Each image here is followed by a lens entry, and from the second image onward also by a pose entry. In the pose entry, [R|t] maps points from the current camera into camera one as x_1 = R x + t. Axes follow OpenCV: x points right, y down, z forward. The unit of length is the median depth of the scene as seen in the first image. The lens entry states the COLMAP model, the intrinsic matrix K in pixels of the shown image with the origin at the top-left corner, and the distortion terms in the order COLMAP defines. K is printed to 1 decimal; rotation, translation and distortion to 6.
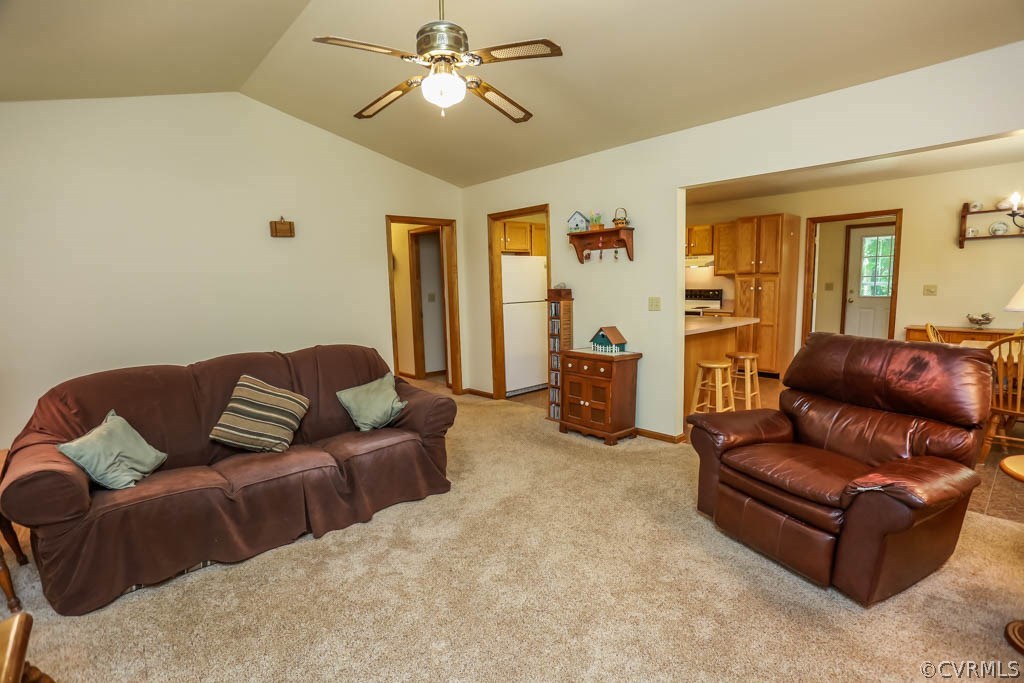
lens RADIAL K [[507.4, 0, 512.0], [0, 507.4, 346.5], [0, 0, 1]] dist [-0.074132, 0.042221]
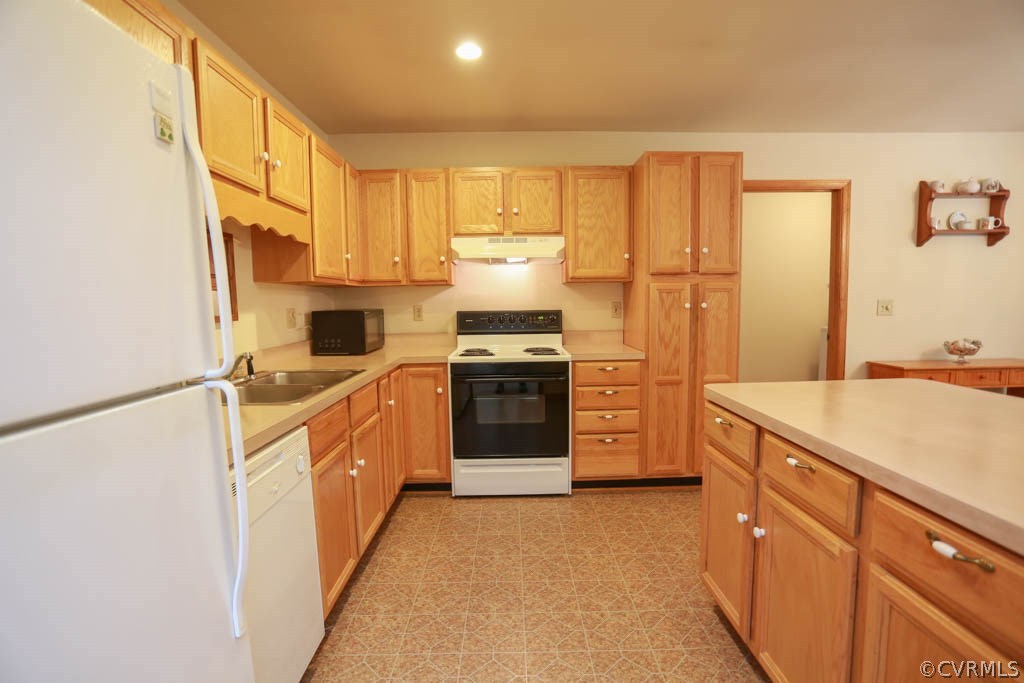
lens RADIAL K [[507.4, 0, 512.0], [0, 507.4, 346.5], [0, 0, 1]] dist [-0.074132, 0.042221]
pose [[0.640201, -0.051907, 0.766452, 0.010193], [0.097418, 0.995145, -0.013977, -0.088180], [-0.762005, 0.083614, 0.642150, 0.834066]]
